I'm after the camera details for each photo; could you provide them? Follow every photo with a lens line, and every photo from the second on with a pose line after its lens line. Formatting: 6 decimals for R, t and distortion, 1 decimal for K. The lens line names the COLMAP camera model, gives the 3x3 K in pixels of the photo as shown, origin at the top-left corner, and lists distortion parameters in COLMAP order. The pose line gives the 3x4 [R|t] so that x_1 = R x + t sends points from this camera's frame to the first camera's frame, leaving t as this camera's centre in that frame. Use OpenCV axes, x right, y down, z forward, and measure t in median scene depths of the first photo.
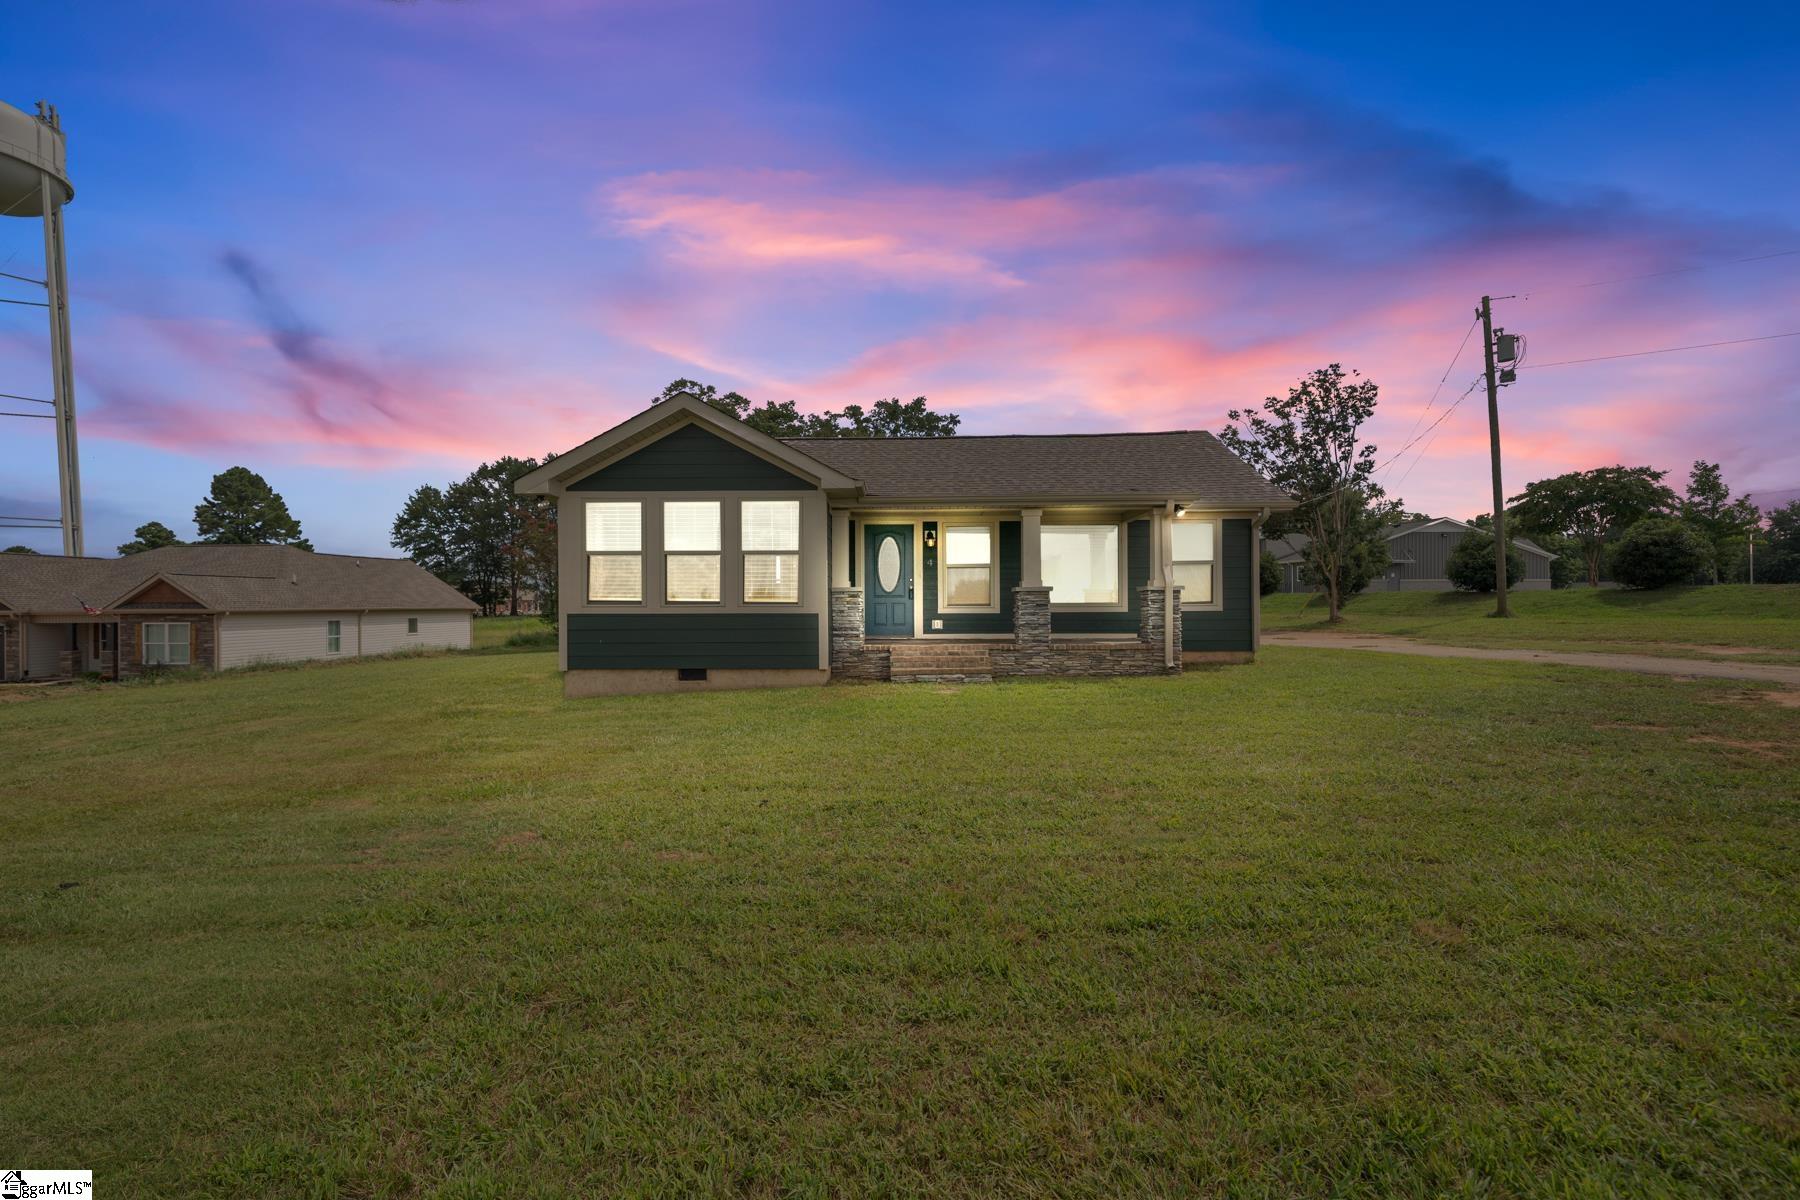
lens RADIAL K [[838.9, 0, 899.2], [0, 838.9, 599.0], [0, 0, 1]] dist [-0.000861, -0.000195]
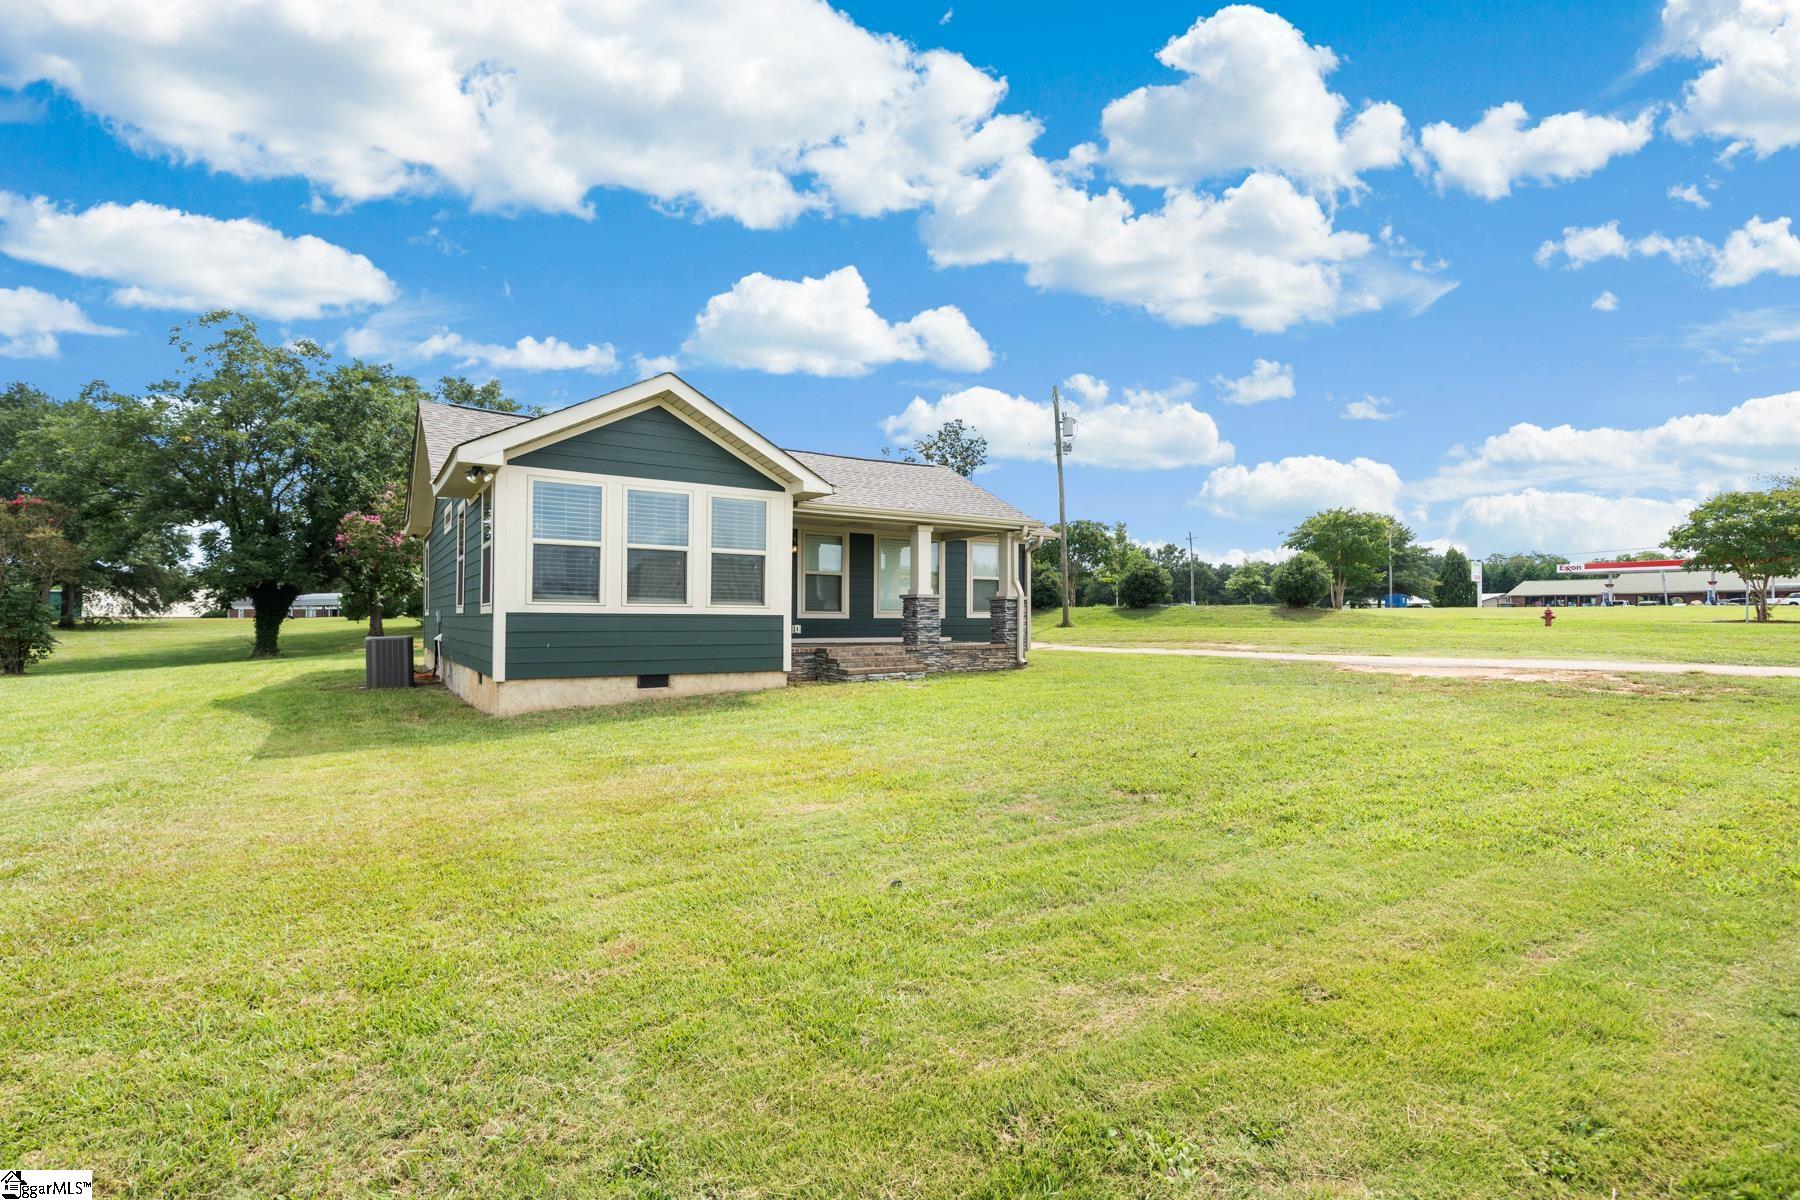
lens RADIAL K [[838.9, 0, 899.4], [0, 838.9, 608.9], [0, 0, 1]] dist [-0.000861, -0.000195]
pose [[0.822887, 0.015290, 0.568000, -0.516184], [-0.012949, 0.999883, -0.008156, 0.014976], [-0.568058, -0.000644, 0.822988, 0.093477]]
